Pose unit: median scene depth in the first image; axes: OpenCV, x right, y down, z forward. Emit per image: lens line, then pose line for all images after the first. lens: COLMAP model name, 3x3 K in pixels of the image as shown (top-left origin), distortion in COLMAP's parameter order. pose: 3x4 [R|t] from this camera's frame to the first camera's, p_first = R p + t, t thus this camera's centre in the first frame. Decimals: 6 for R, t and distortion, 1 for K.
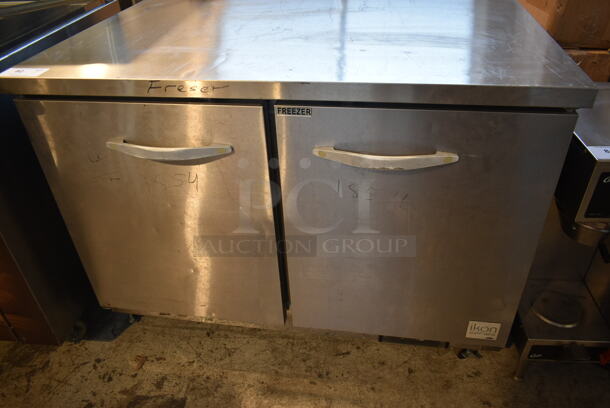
lens RADIAL K [[467.0, 0, 309.7], [0, 467.0, 204.7], [0, 0, 1]] dist [-0.034293, 0.011512]
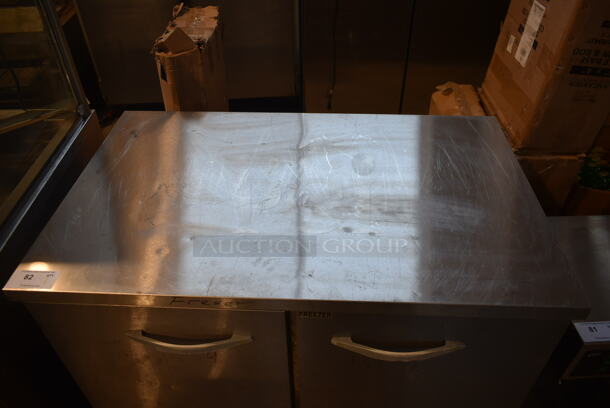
lens RADIAL K [[467.0, 0, 309.2], [0, 467.0, 201.3], [0, 0, 1]] dist [-0.034293, 0.011512]
pose [[0.993218, -0.050123, 0.104905, -0.101015], [0.040748, 0.995137, 0.089677, -0.384661], [-0.108889, -0.084795, 0.990431, -0.013910]]
